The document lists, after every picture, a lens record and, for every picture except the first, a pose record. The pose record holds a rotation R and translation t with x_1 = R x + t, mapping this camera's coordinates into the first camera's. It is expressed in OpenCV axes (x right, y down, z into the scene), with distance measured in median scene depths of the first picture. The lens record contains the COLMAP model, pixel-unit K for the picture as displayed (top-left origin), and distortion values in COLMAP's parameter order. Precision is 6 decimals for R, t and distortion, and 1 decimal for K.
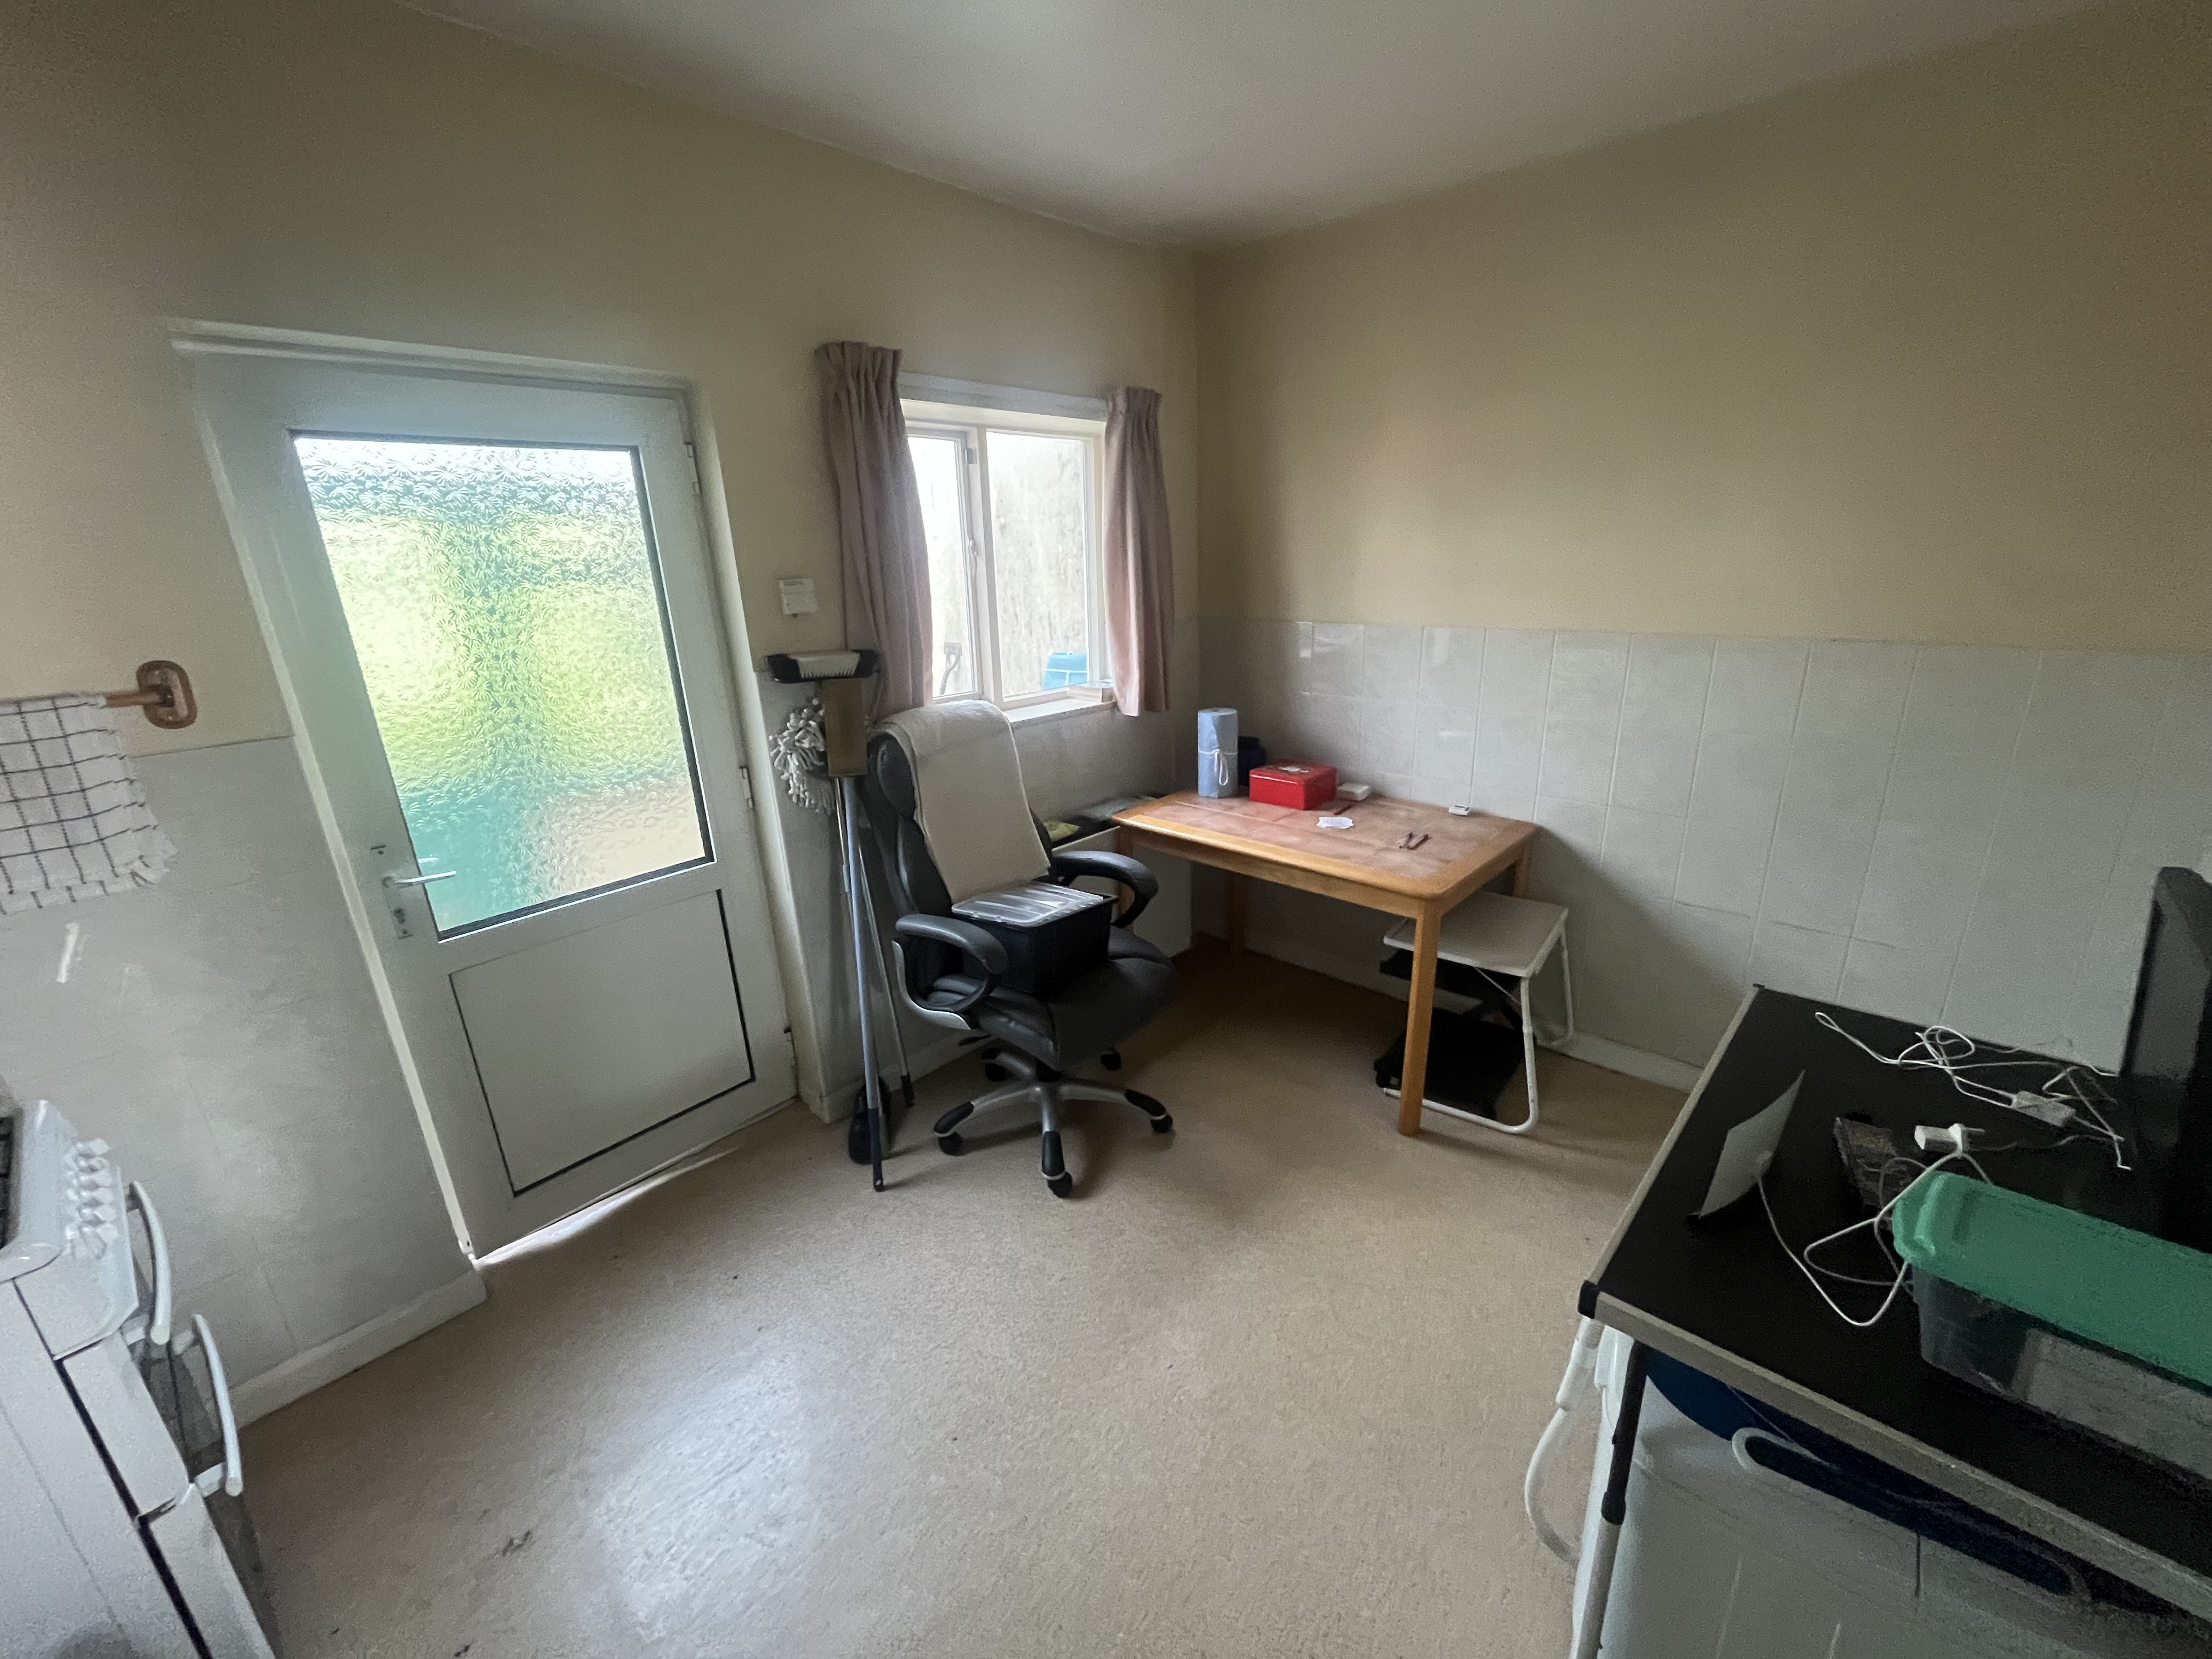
lens RADIAL K [[899.1, 0, 1101.7], [0, 899.1, 830.8], [0, 0, 1]] dist [-0.003276, -0.000233]
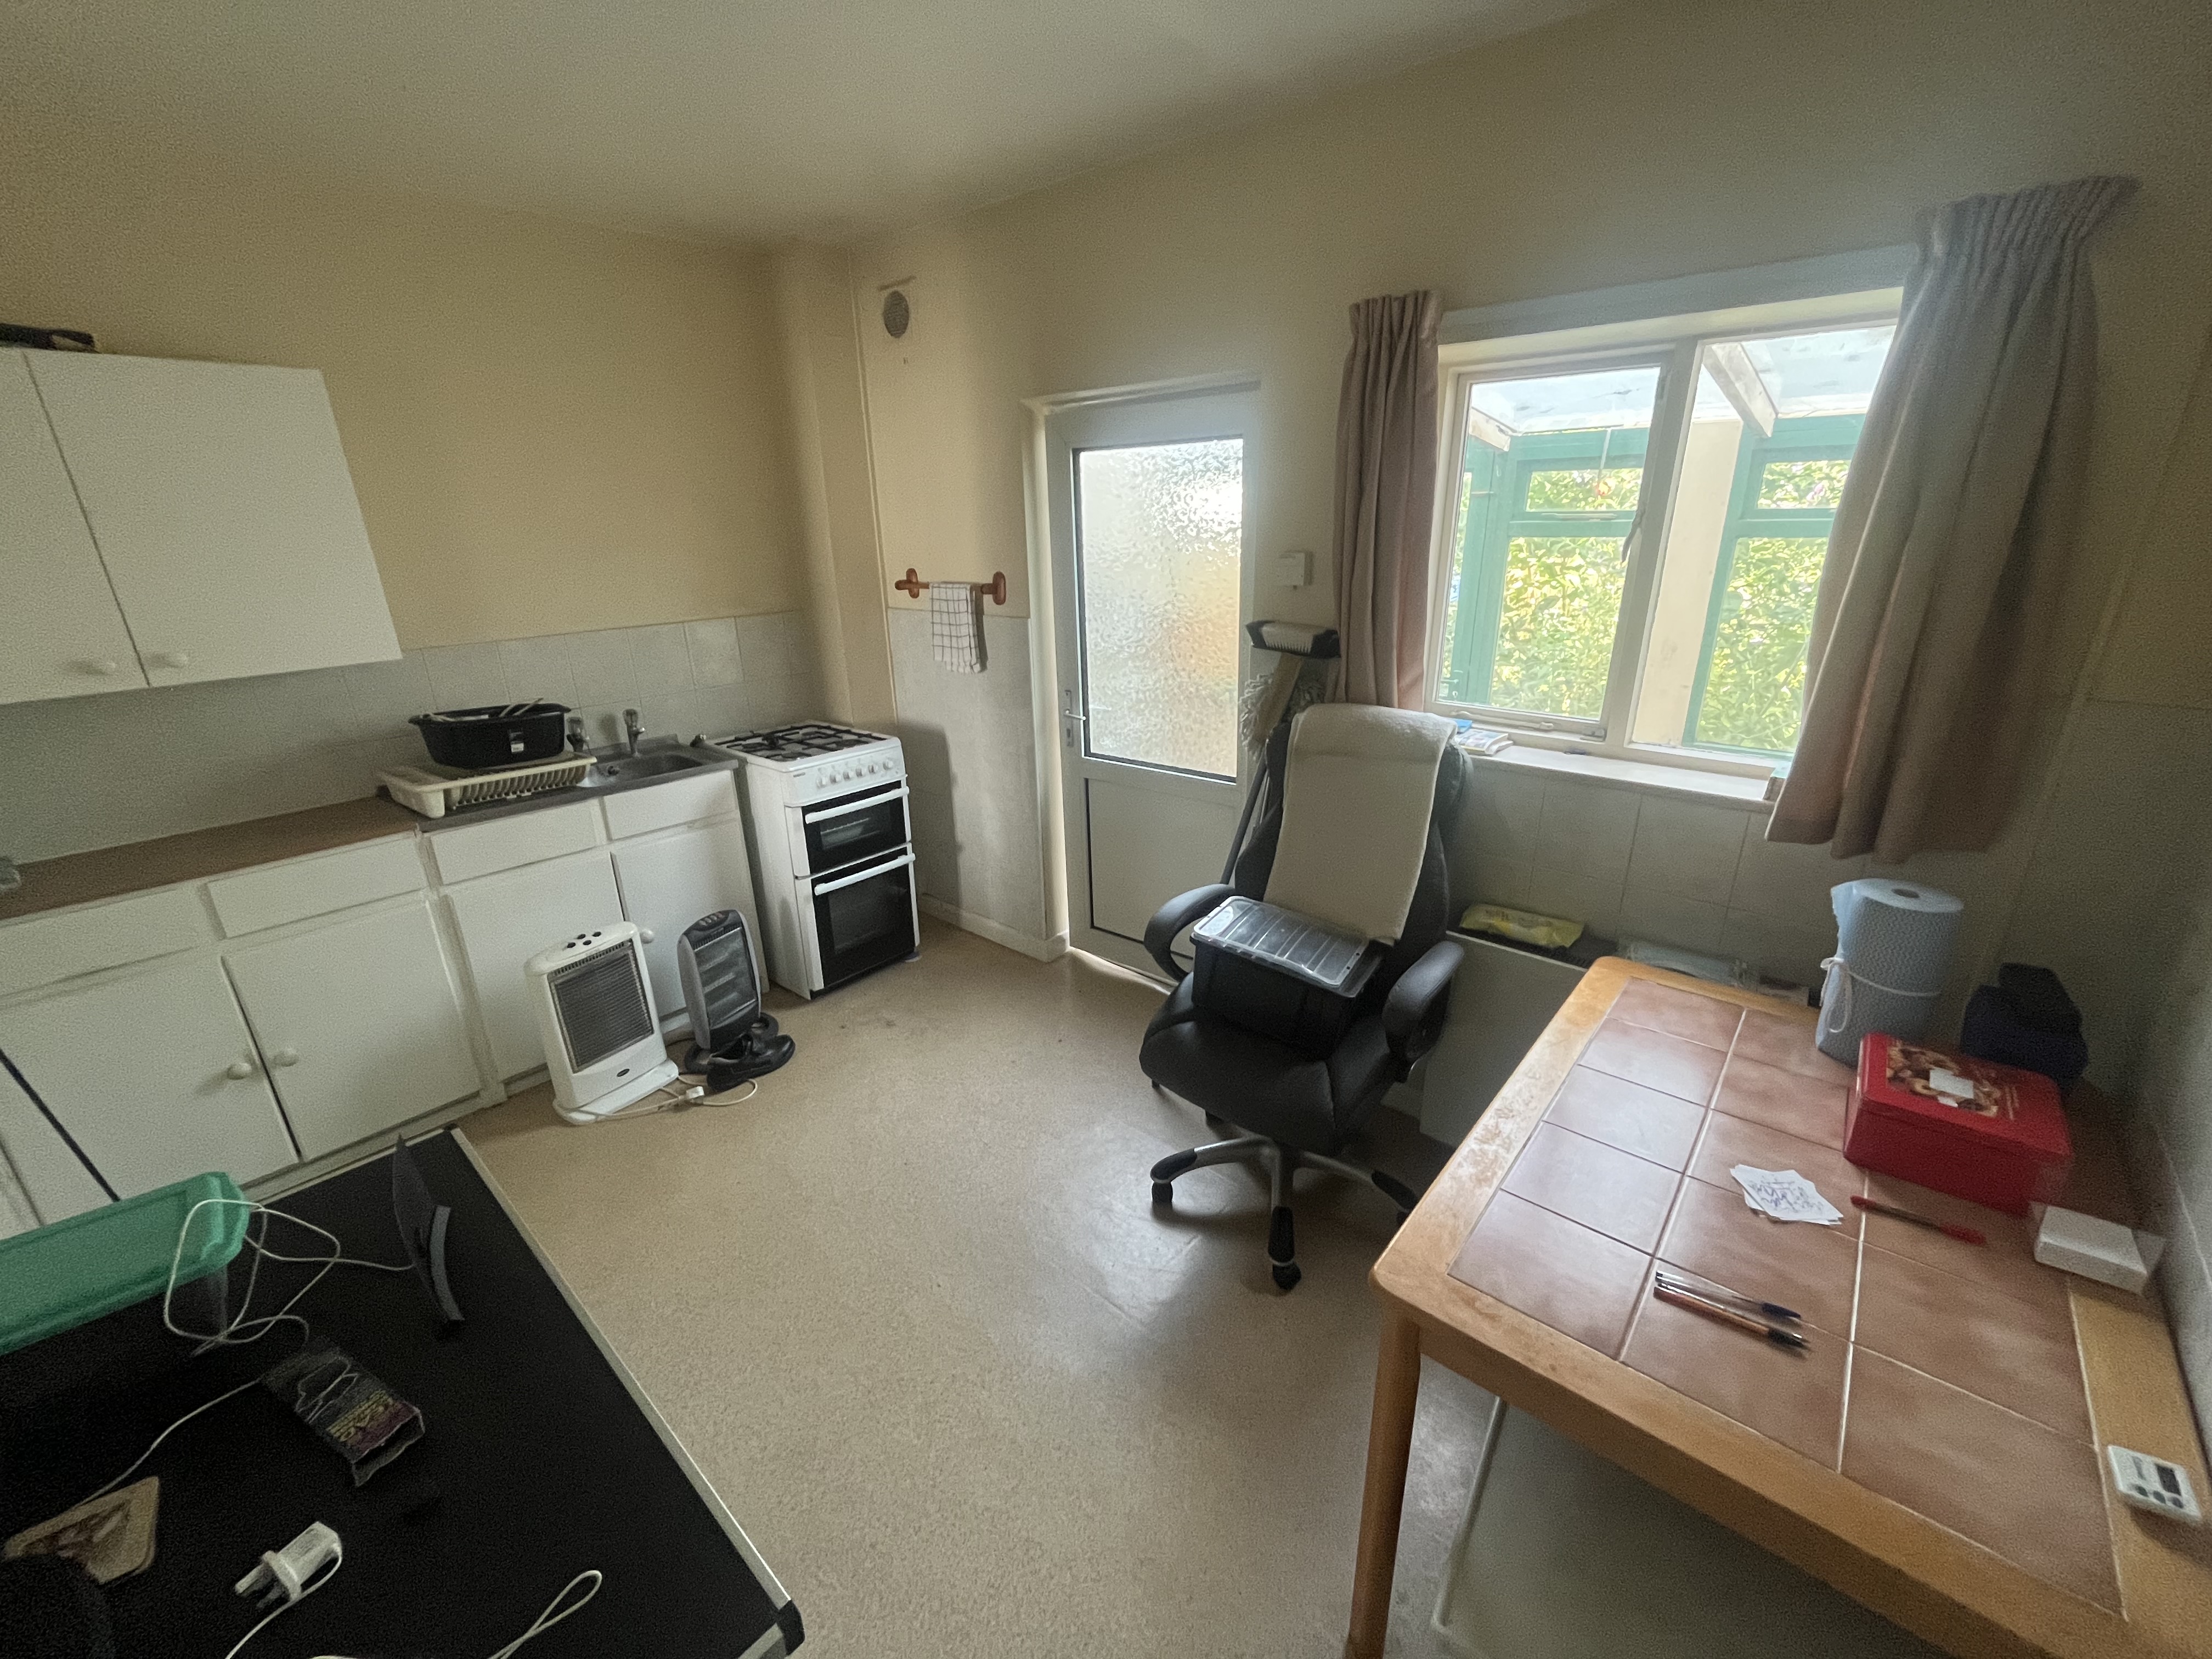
lens RADIAL K [[899.1, 0, 1101.8], [0, 899.1, 833.0], [0, 0, 1]] dist [-0.003276, -0.000233]
pose [[0.045194, 0.366855, -0.929180, 0.688681], [-0.283077, 0.896709, 0.340266, -0.261037], [0.958032, 0.247651, 0.144374, 0.668281]]
